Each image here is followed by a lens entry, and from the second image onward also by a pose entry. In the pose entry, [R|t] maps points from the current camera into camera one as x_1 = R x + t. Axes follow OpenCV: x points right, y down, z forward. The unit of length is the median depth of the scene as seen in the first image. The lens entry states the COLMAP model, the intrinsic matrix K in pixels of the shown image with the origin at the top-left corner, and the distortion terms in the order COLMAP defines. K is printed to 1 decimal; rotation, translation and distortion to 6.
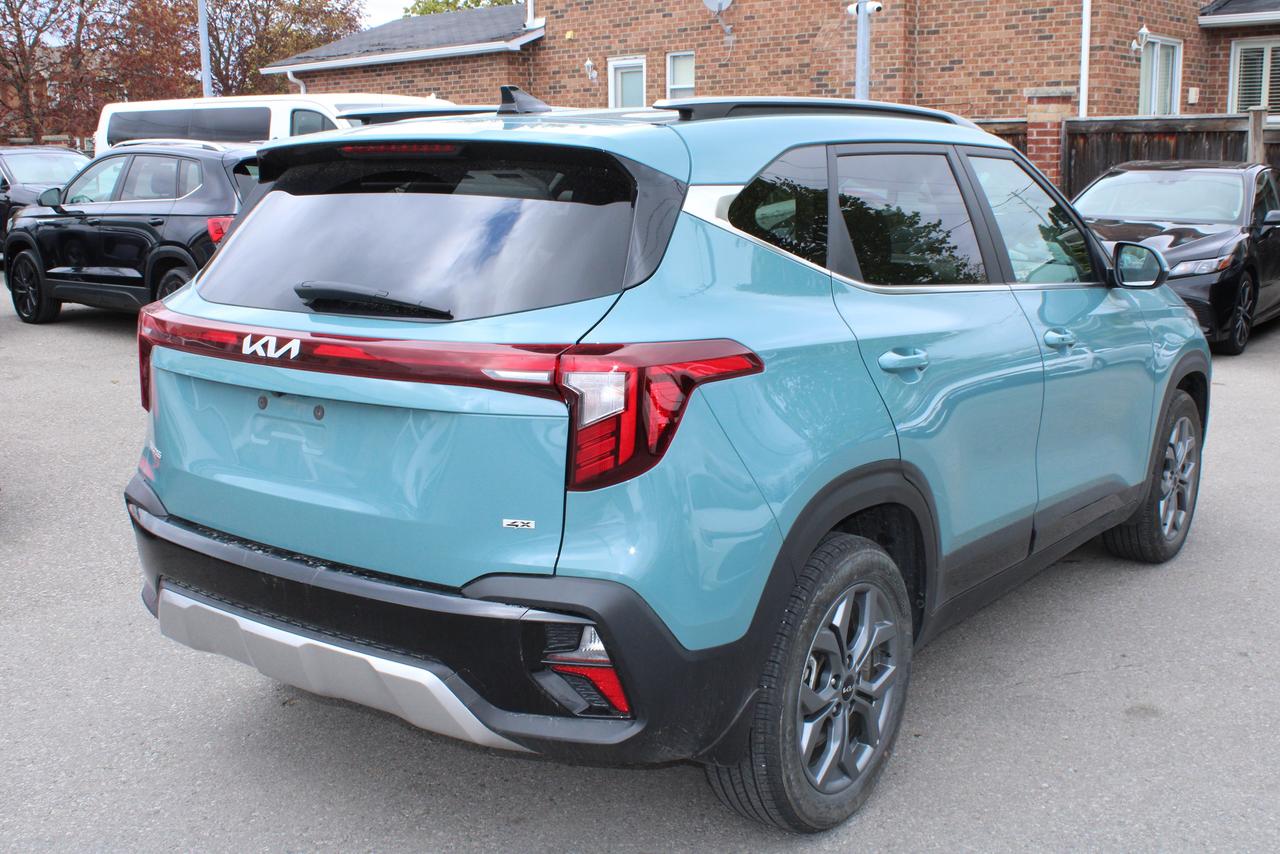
lens RADIAL K [[1413.4, 0, 640.0], [0, 1413.4, 427.0], [0, 0, 1]] dist [-0.150917, 0.202901]
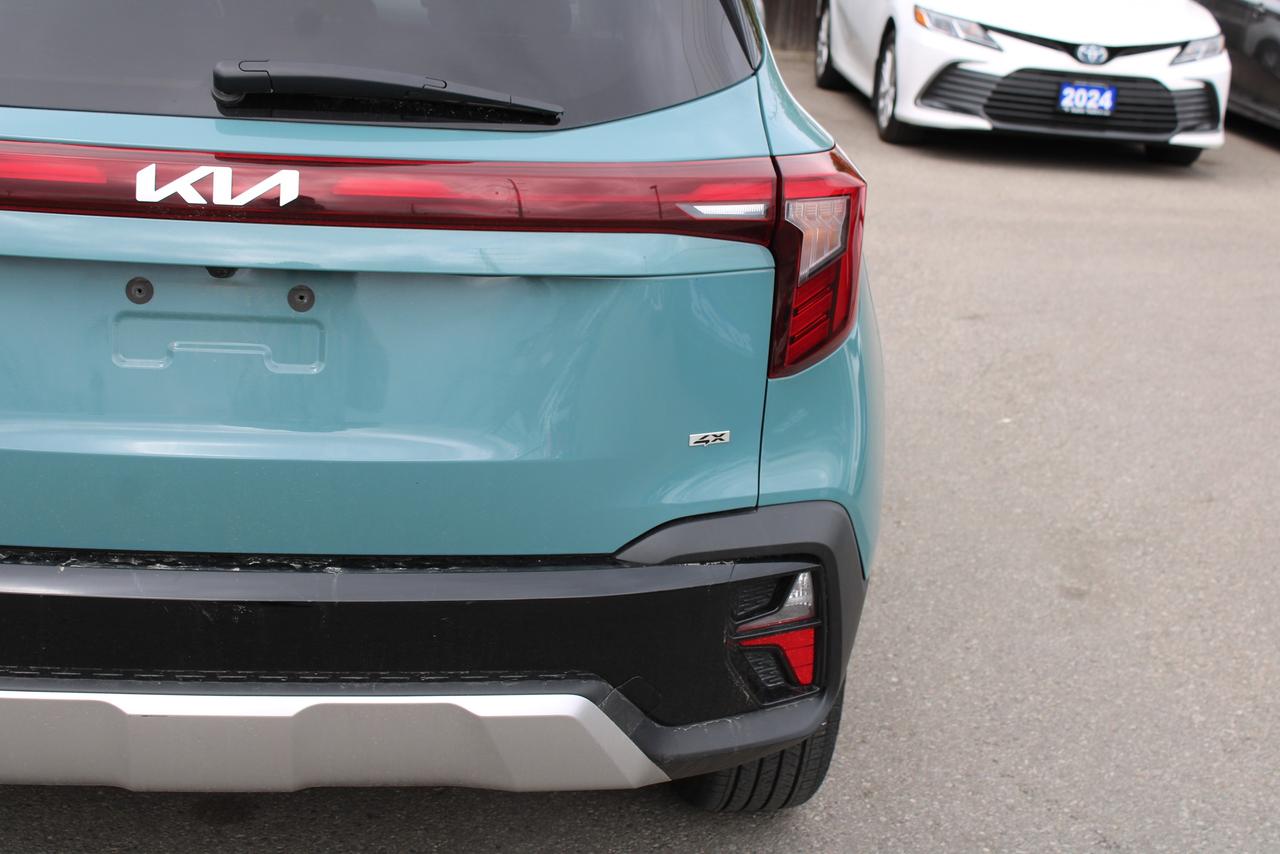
lens RADIAL K [[2043.7, 0, 640.0], [0, 2043.7, 427.0], [0, 0, 1]] dist [-0.001904, -0.015018]
pose [[0.719959, -0.140230, 0.679702, -0.118249], [0.065049, 0.988698, 0.135077, -0.010411], [-0.690961, -0.053036, 0.720944, 0.053956]]
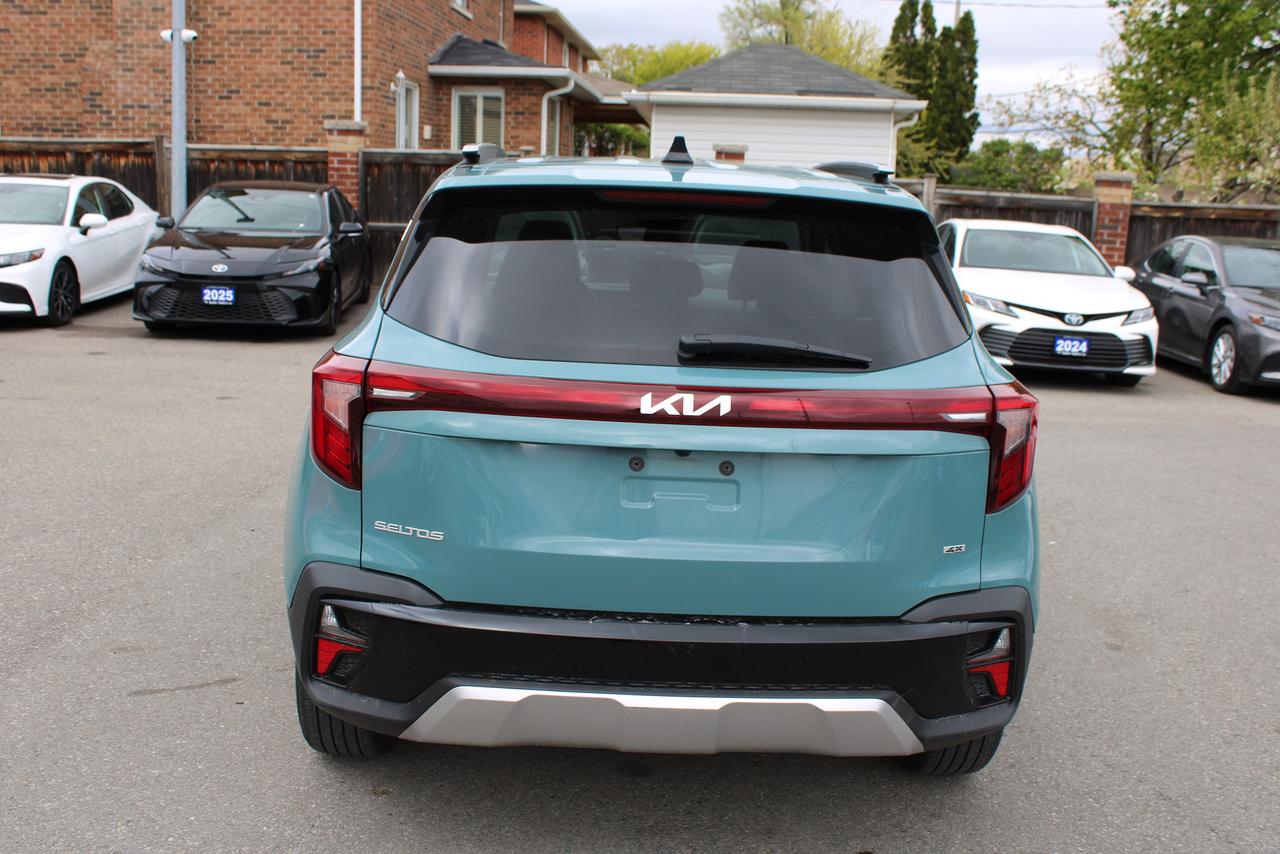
lens RADIAL K [[1265.9, 0, 640.0], [0, 1265.9, 427.0], [0, 0, 1]] dist [-0.126737, 0.136171]
pose [[0.784906, -0.077604, 0.614735, -0.139591], [0.073420, 0.996785, 0.032089, -0.012278], [-0.615249, 0.019947, 0.788080, 0.057983]]
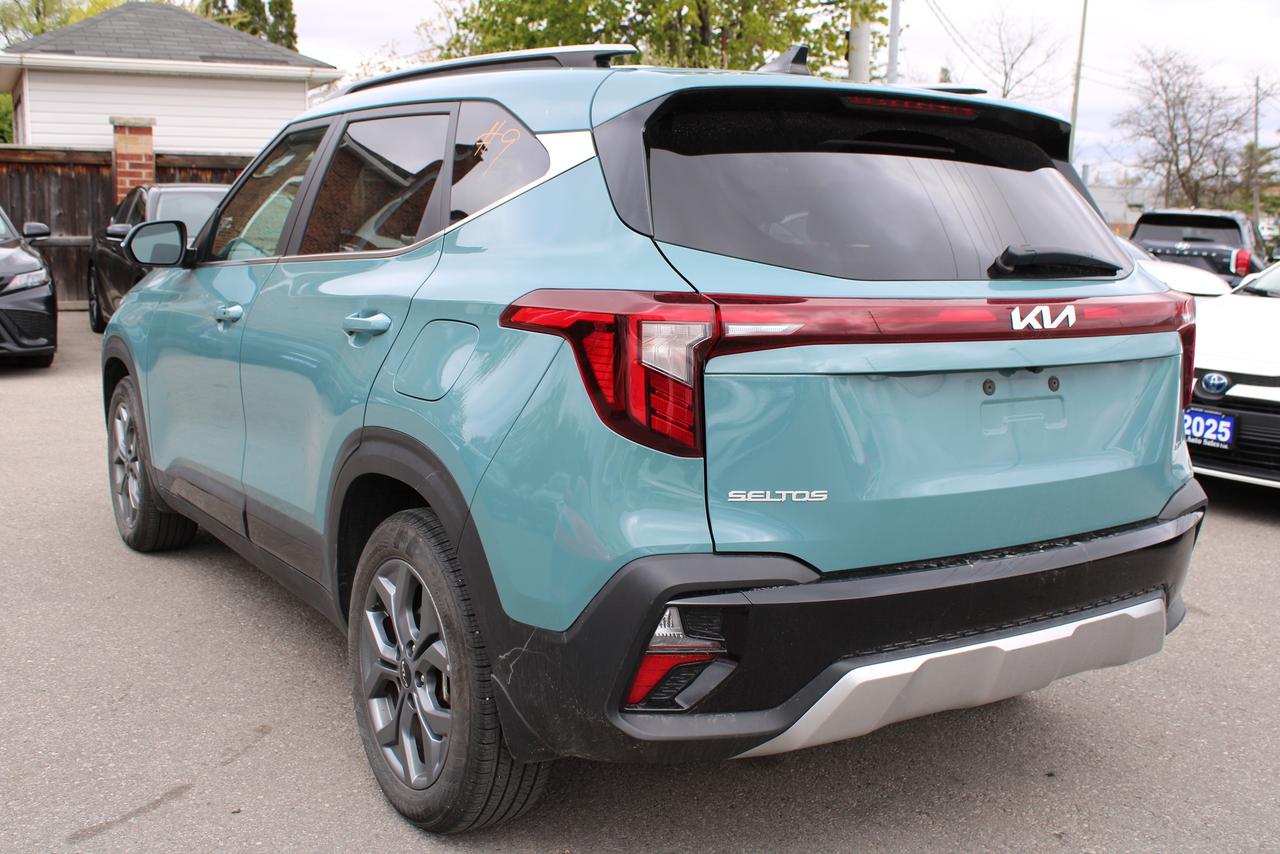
lens RADIAL K [[1338.2, 0, 640.0], [0, 1338.2, 427.0], [0, 0, 1]] dist [-0.064211, 0.025791]
pose [[0.341372, -0.139956, 0.929450, -0.197314], [0.154588, 0.983746, 0.091354, -0.018113], [-0.927129, 0.112496, 0.357459, 0.160703]]
